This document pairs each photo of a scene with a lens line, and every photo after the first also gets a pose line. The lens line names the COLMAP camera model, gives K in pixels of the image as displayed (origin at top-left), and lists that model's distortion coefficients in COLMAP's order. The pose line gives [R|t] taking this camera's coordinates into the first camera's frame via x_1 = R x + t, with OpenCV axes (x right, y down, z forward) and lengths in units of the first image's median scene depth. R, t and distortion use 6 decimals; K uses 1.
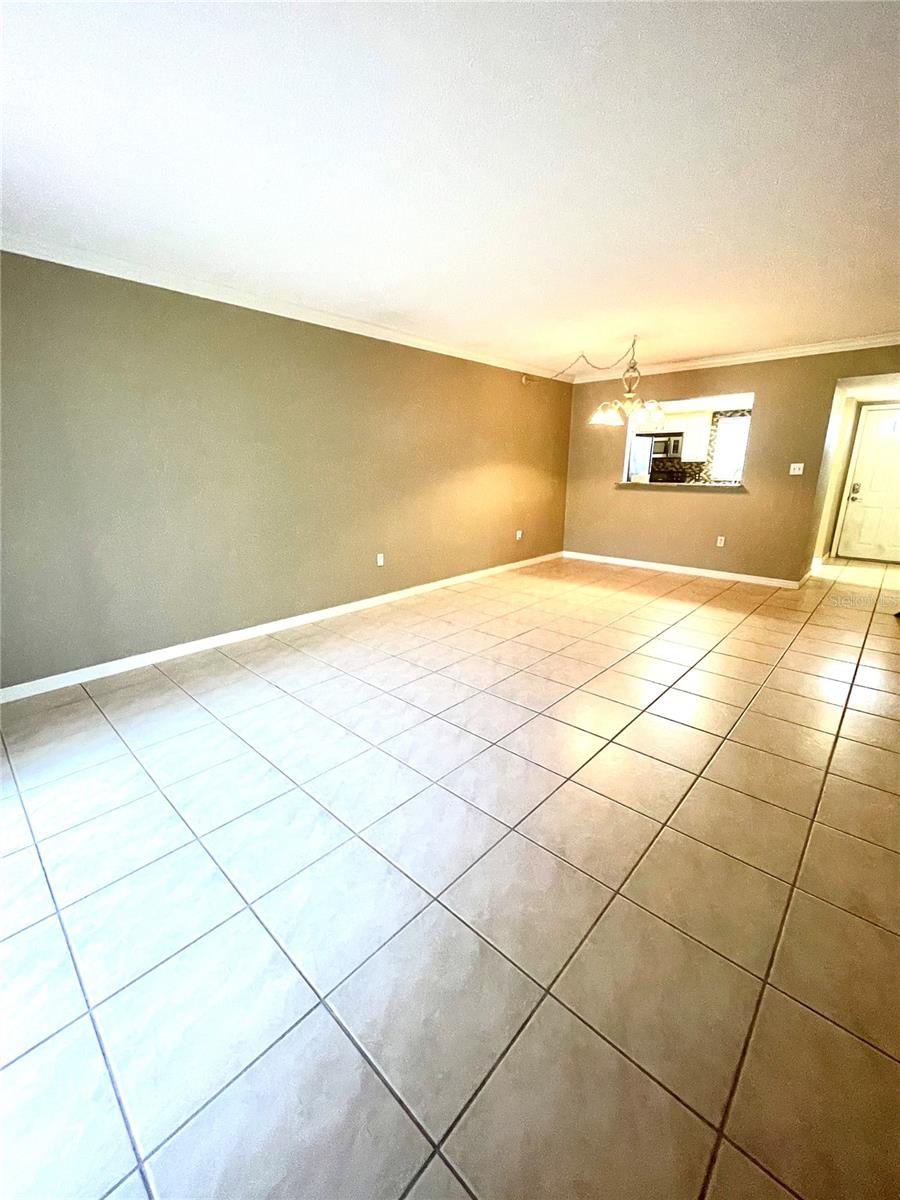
lens RADIAL K [[484.2, 0, 451.5], [0, 484.2, 600.8], [0, 0, 1]] dist [-0.000803, 0.000349]
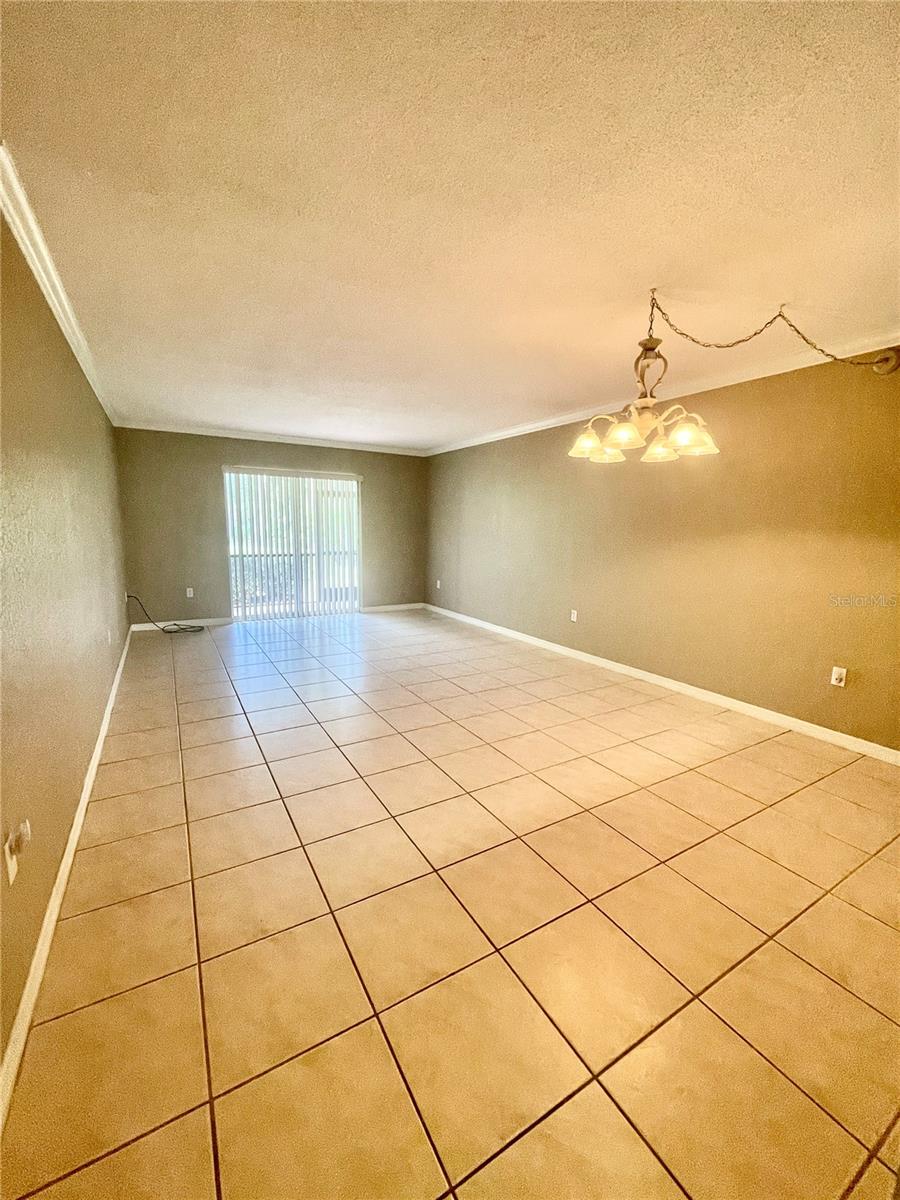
lens RADIAL K [[484.2, 0, 451.5], [0, 484.2, 600.8], [0, 0, 1]] dist [-0.000803, 0.000349]
pose [[-0.262358, 0.148570, -0.953465, 0.910444], [-0.277791, 0.934621, 0.222072, -0.270054], [0.924121, 0.323126, -0.203934, 0.929907]]
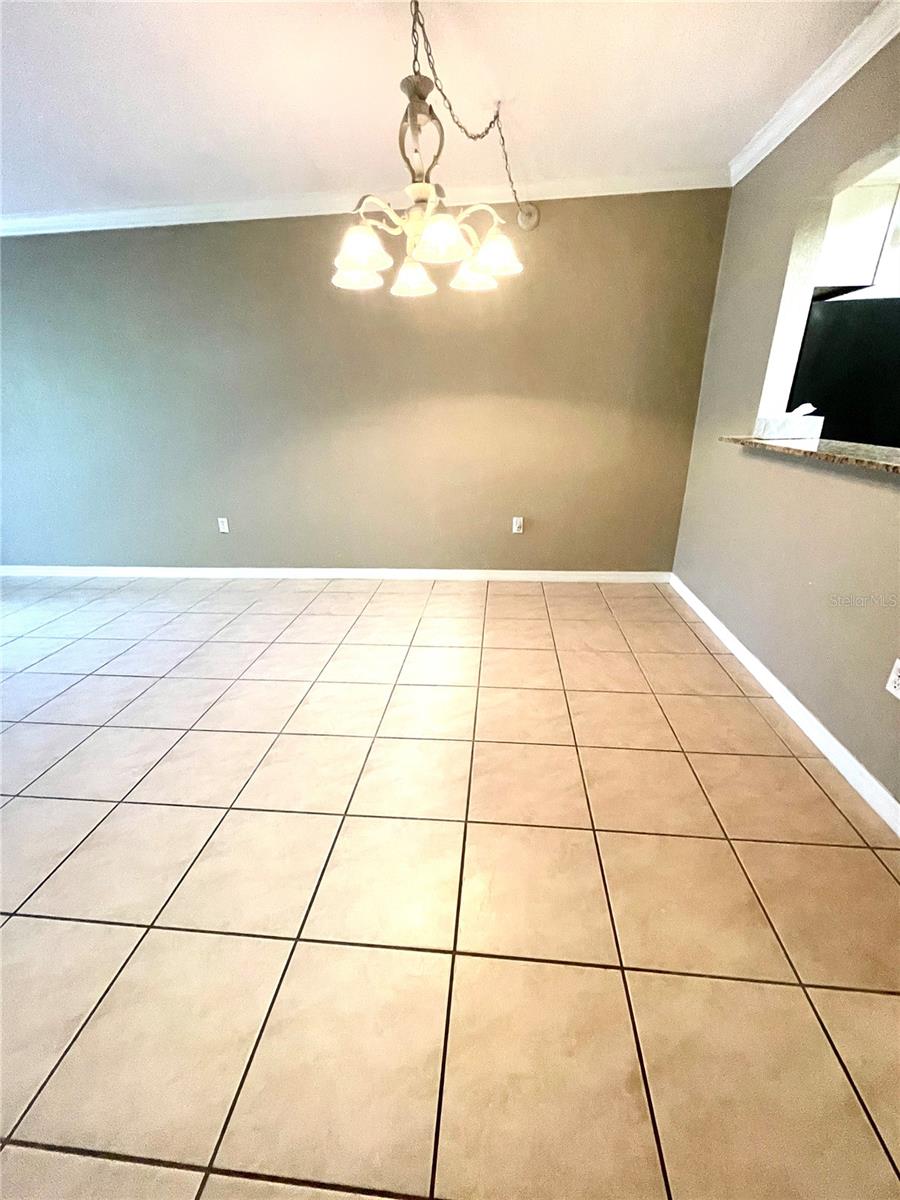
lens RADIAL K [[484.2, 0, 451.5], [0, 484.2, 600.8], [0, 0, 1]] dist [-0.000803, 0.000349]
pose [[0.617132, 0.290151, -0.731410, 0.701877], [-0.194068, 0.956941, 0.215873, -0.206782], [0.762552, 0.008721, 0.646868, 0.742412]]
